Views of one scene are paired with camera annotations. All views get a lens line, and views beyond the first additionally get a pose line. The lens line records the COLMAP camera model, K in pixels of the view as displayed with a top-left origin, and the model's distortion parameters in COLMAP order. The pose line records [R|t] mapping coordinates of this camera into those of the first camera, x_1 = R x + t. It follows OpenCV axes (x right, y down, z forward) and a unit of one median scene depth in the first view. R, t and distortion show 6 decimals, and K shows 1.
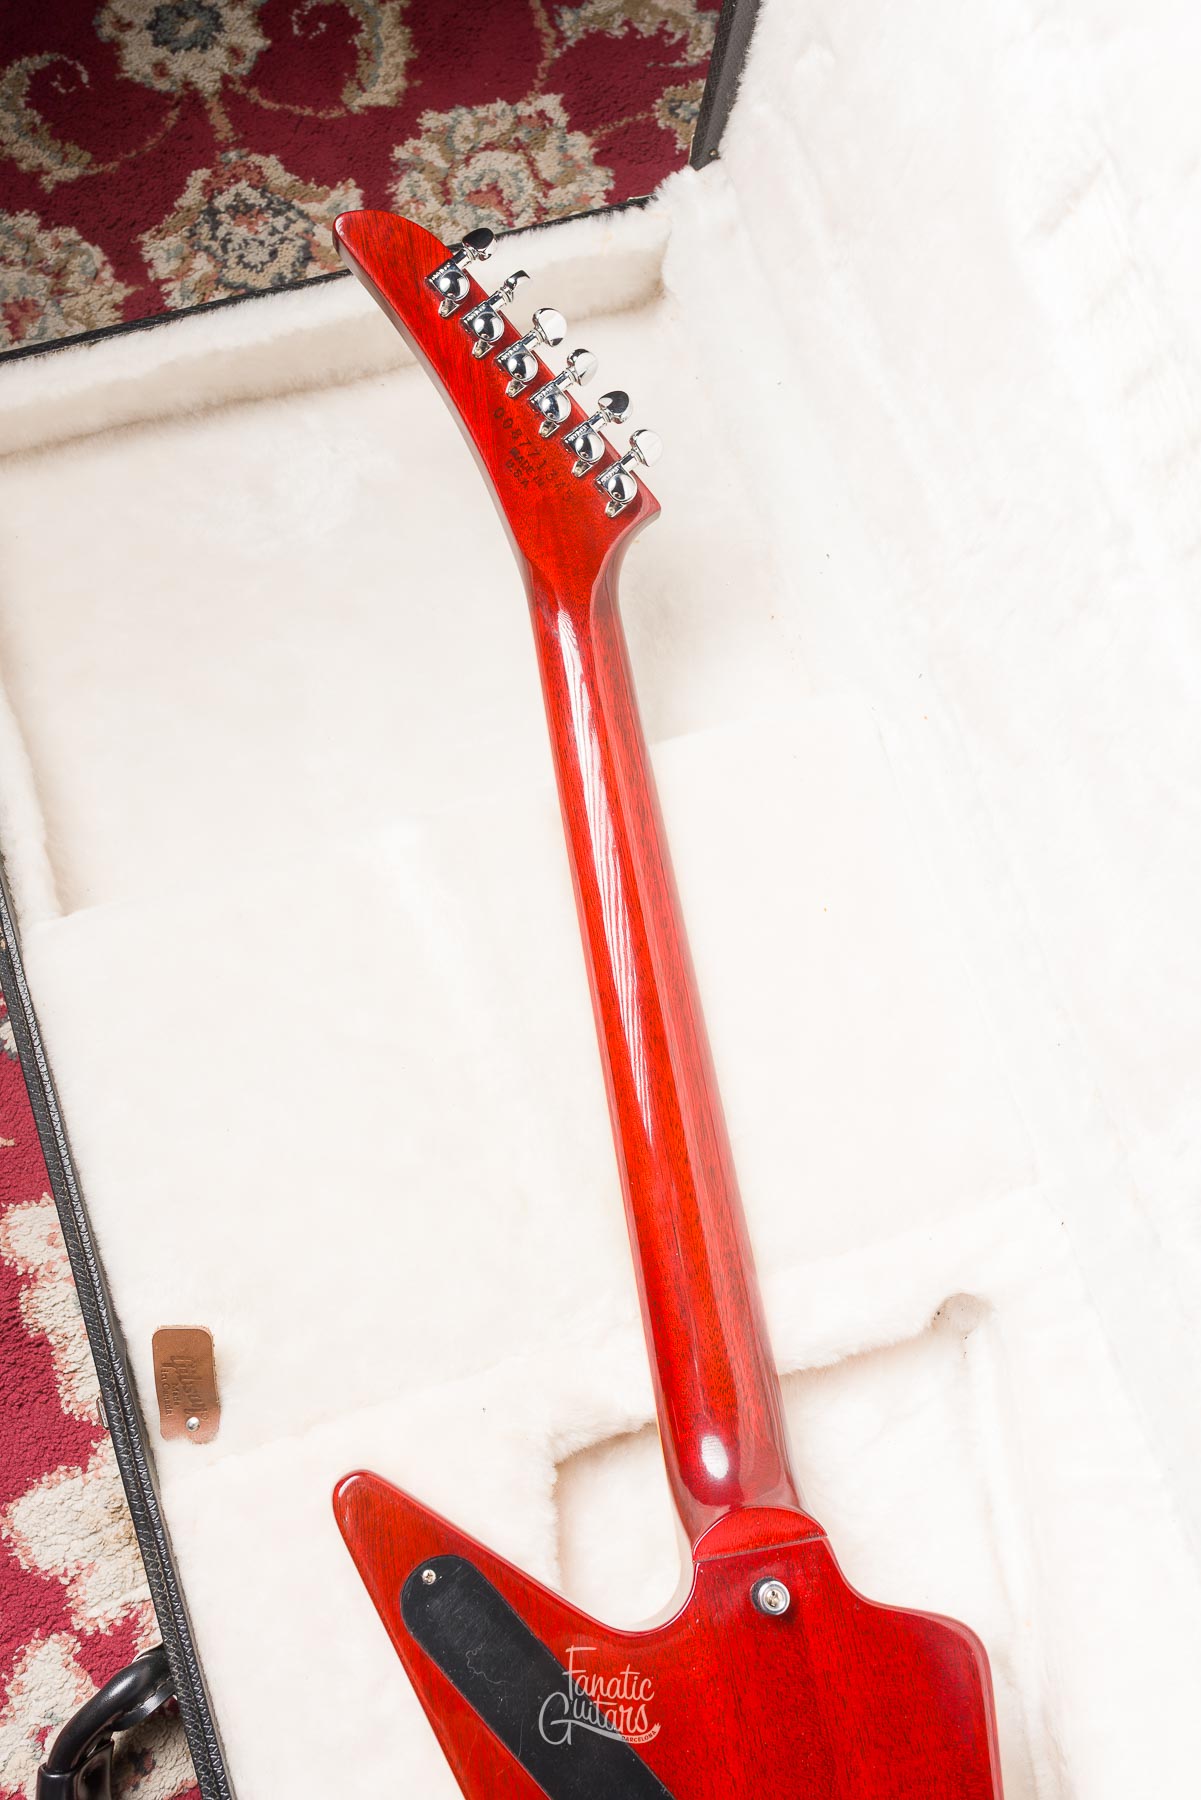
lens RADIAL K [[1725.5, 0, 600.5], [0, 1725.5, 900.0], [0, 0, 1]] dist [-0.001280, -0.000920]
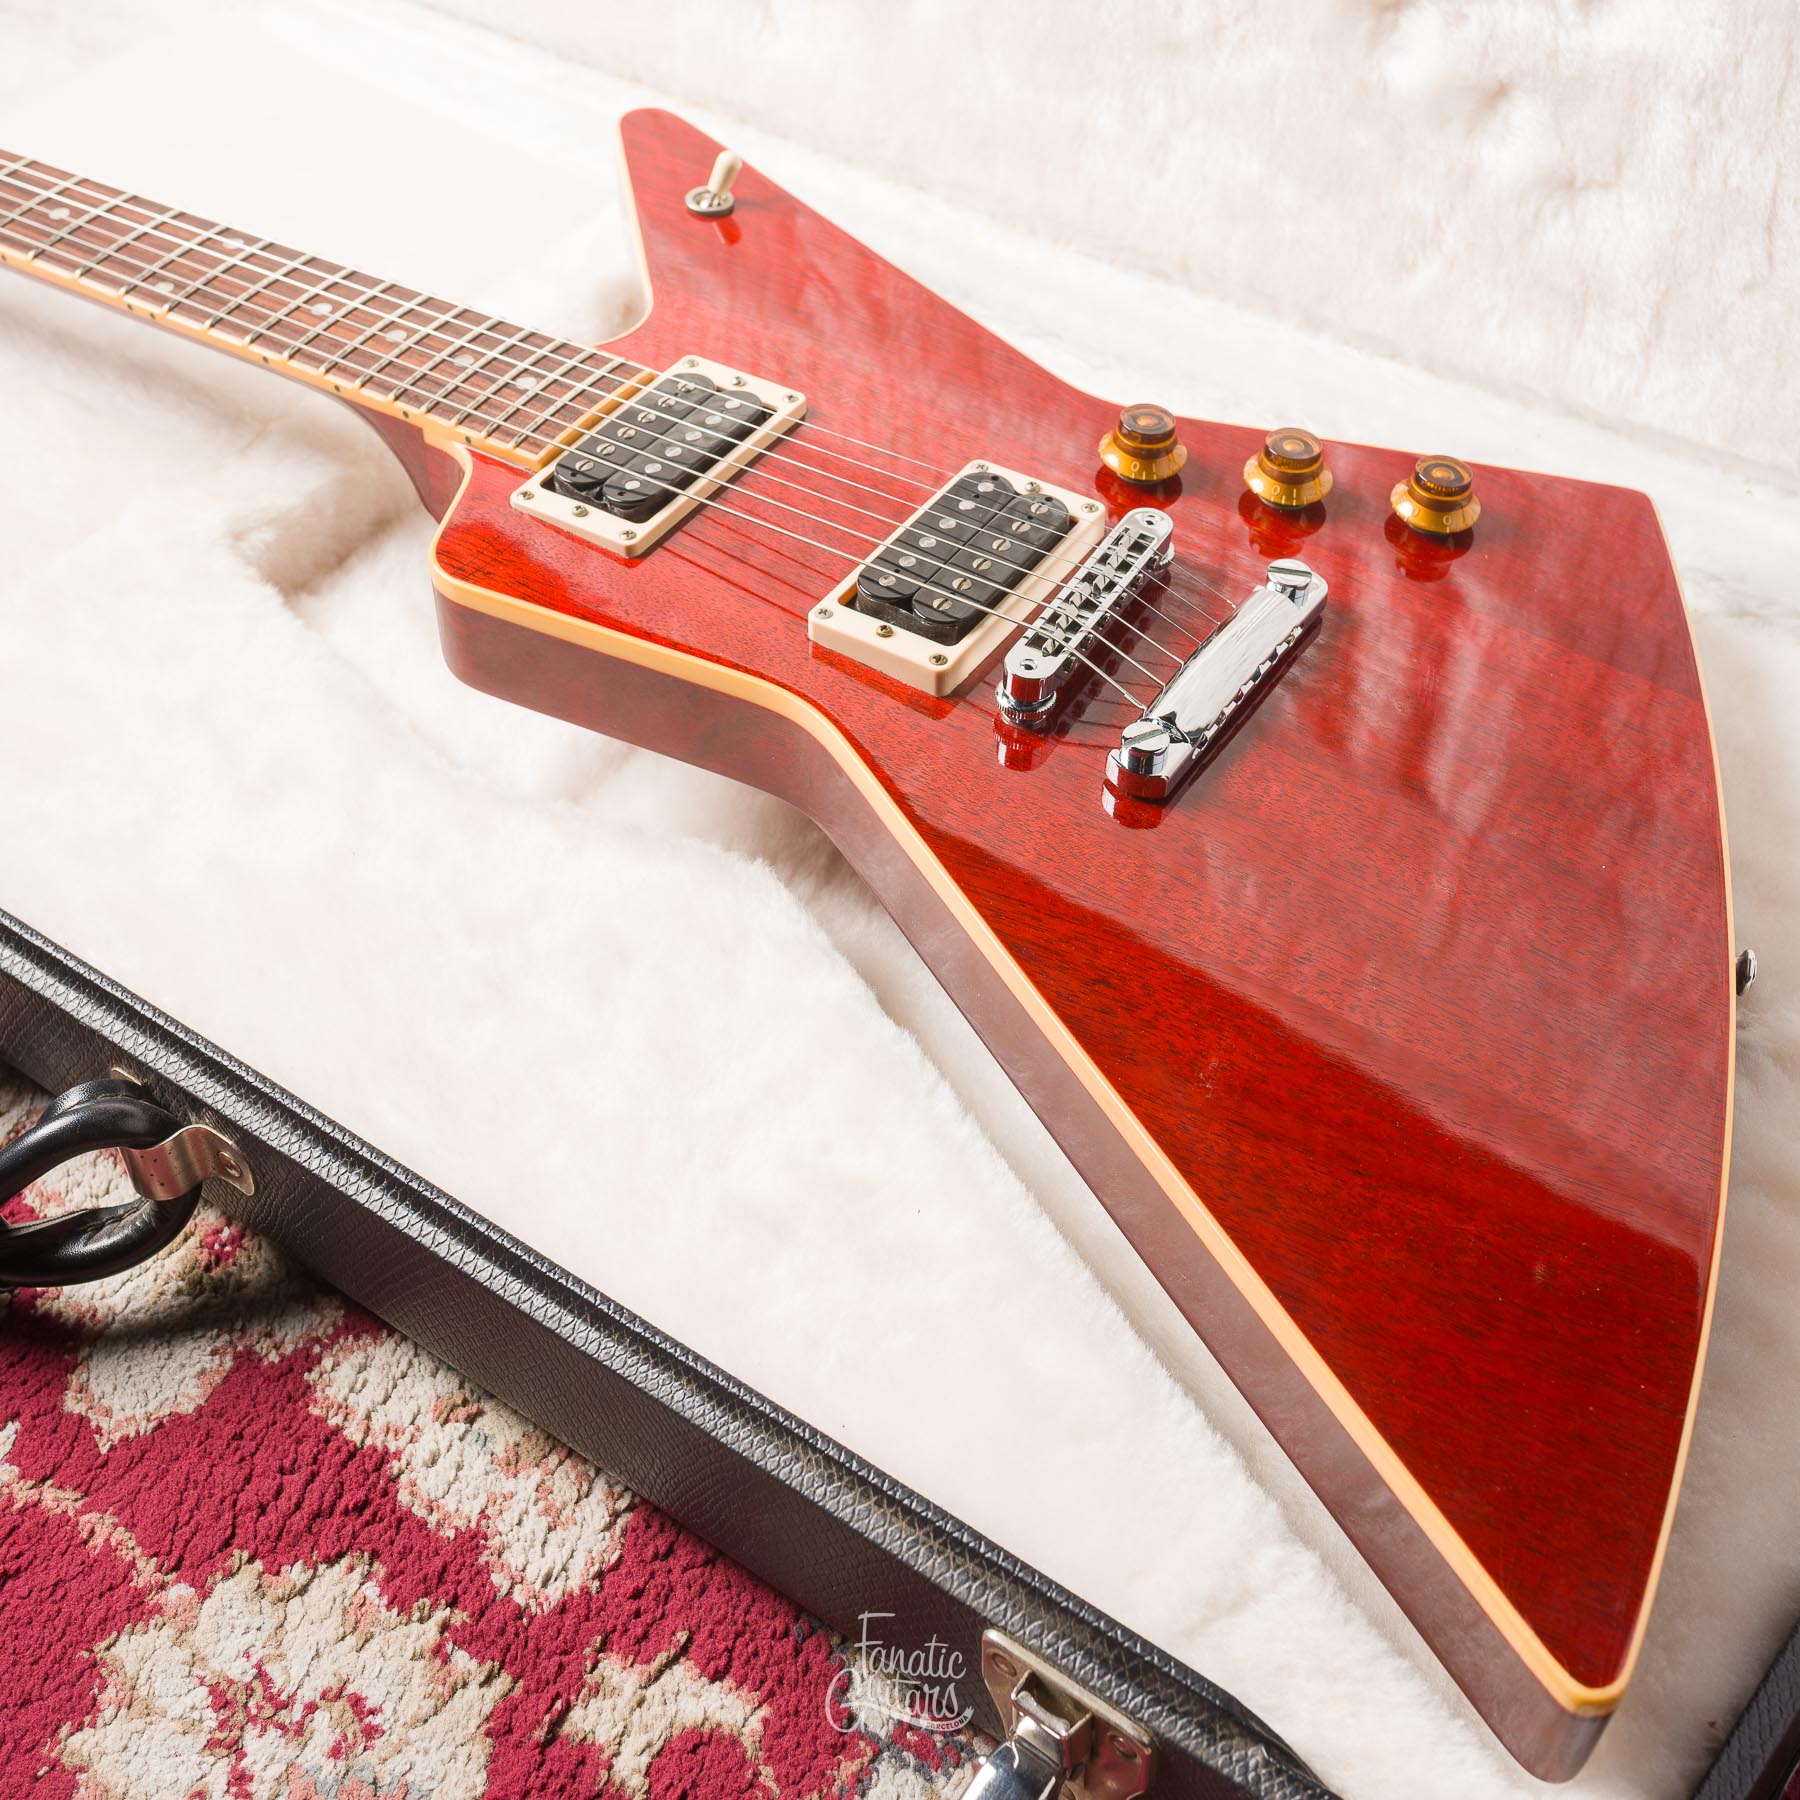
lens RADIAL K [[2639.5, 0, 900.0], [0, 2639.5, 900.0], [0, 0, 1]] dist [-0.006798, 0.034504]
pose [[0.825710, -0.450413, 0.339605, -0.193845], [0.558761, 0.735671, -0.382850, 0.800807], [-0.077397, 0.505881, 0.859124, 0.031063]]
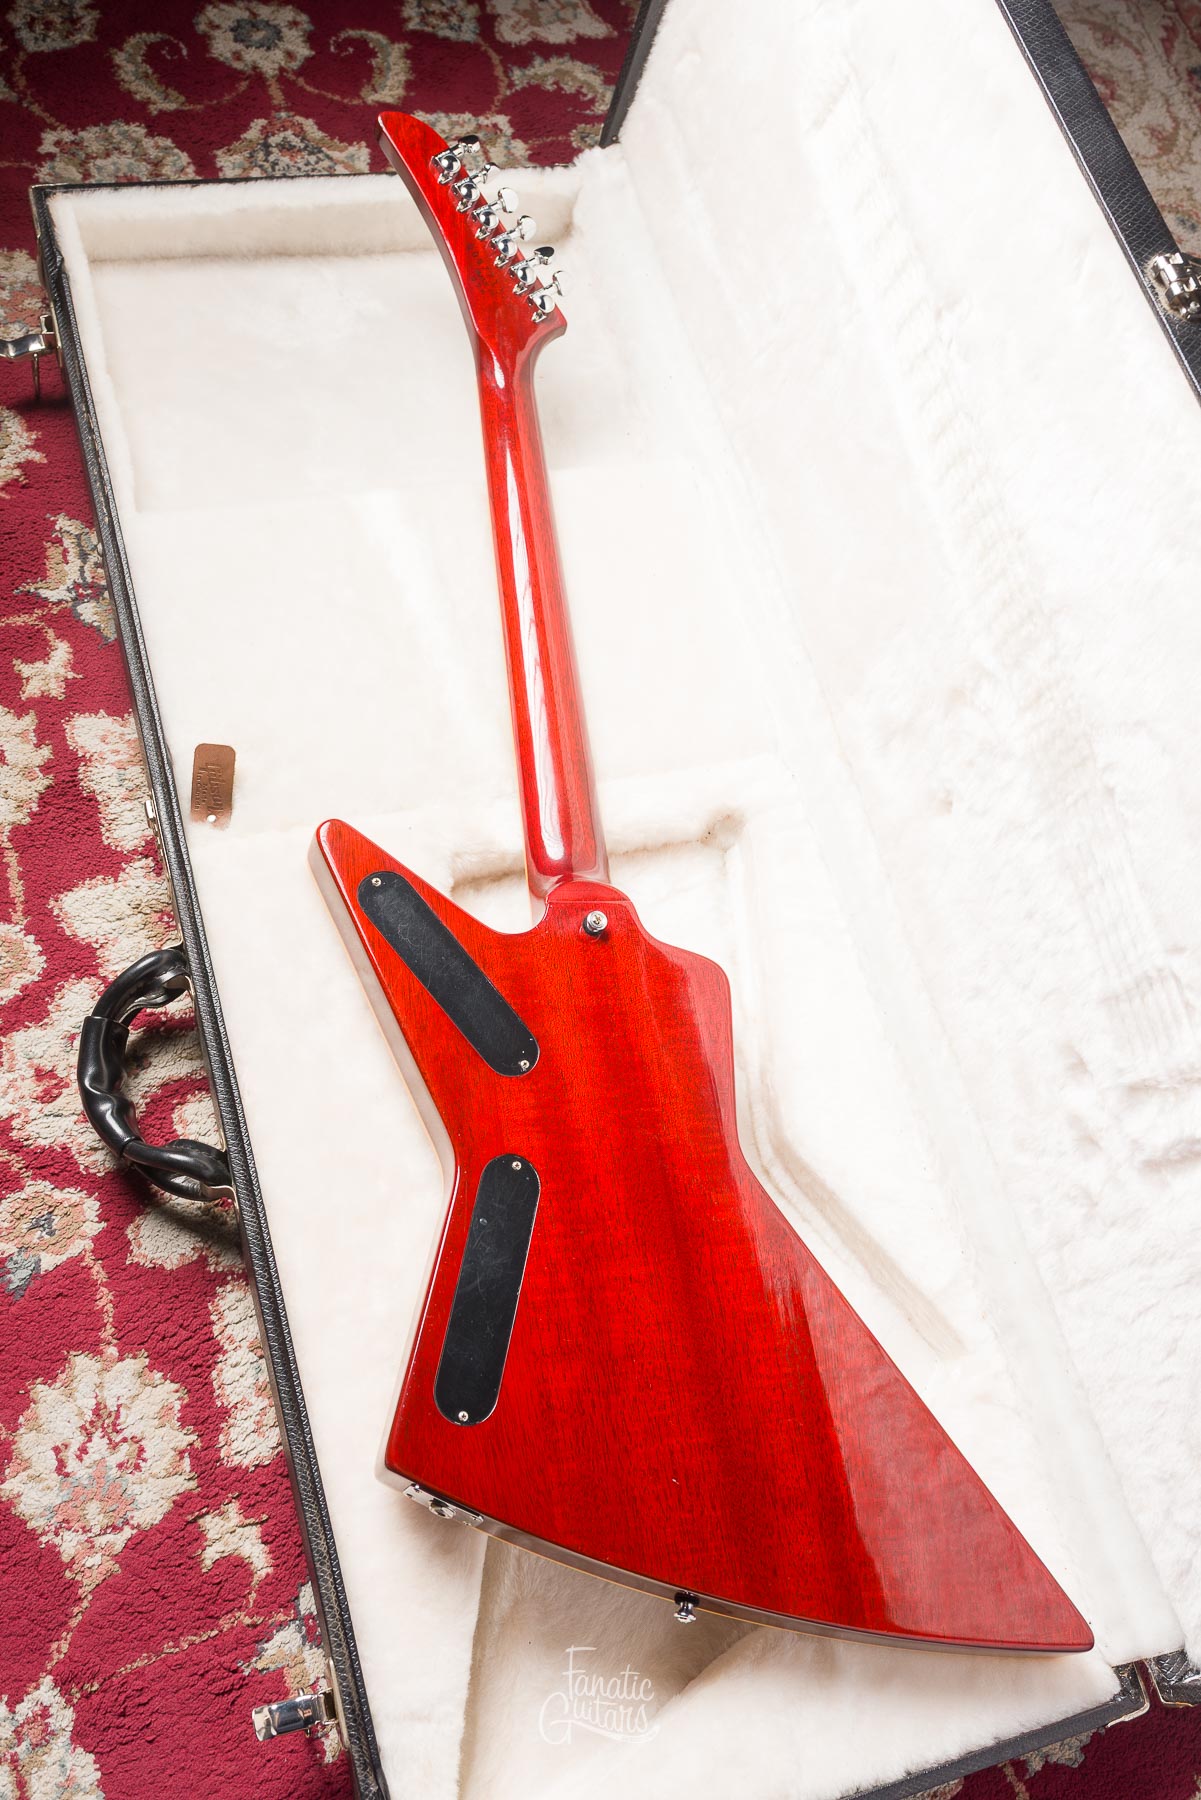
lens RADIAL K [[1712.7, 0, 599.1], [0, 1712.7, 903.7], [0, 0, 1]] dist [-0.000201, -0.002056]
pose [[0.987621, 0.099178, 0.121522, -0.060373], [-0.078566, 0.983325, -0.164011, 0.446868], [-0.135762, 0.152433, 0.978945, -0.355848]]
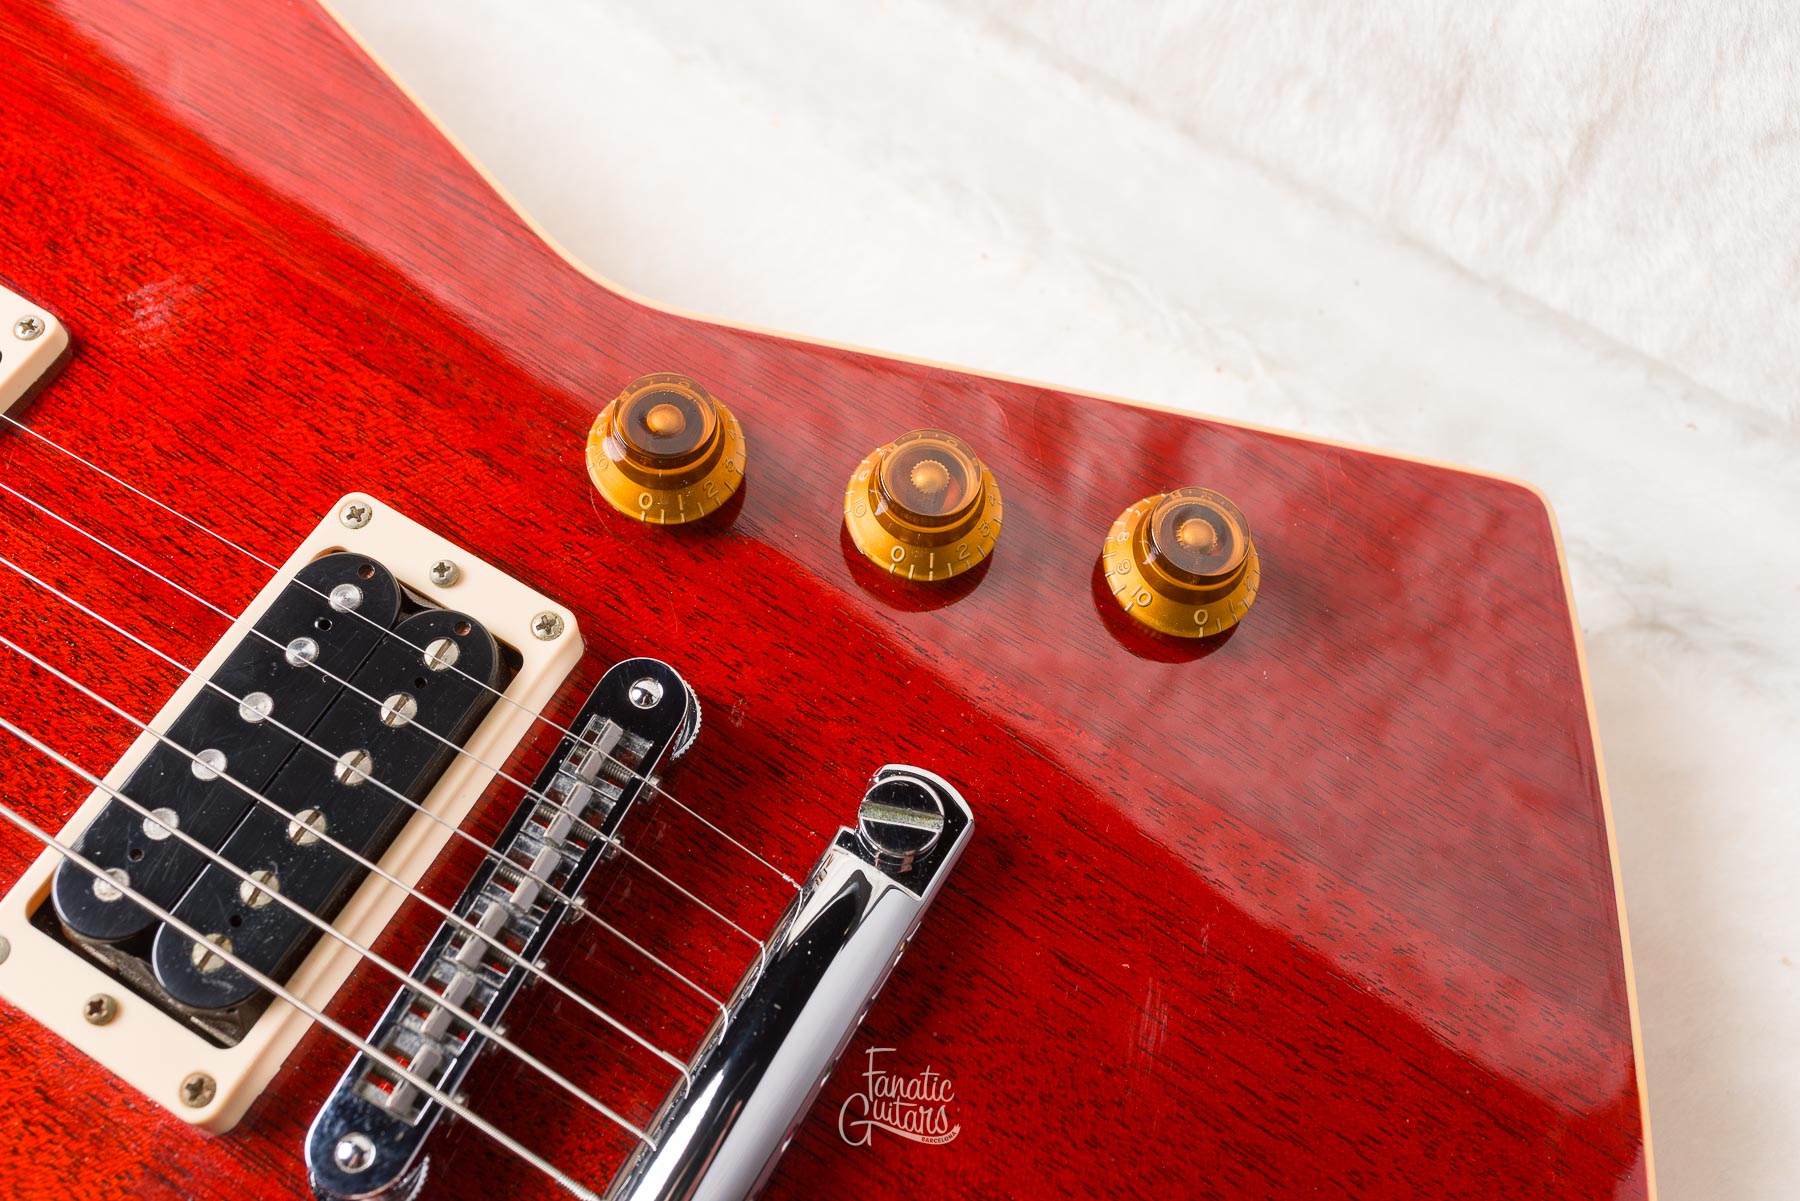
lens RADIAL K [[1820.6, 0, 900.0], [0, 1820.6, 600.5], [0, 0, 1]] dist [0.002645, -0.015225]
pose [[0.807172, -0.552893, 0.206839, 0.158631], [0.576357, 0.813872, -0.073659, 0.497784], [-0.127615, 0.178669, 0.975598, 0.347857]]
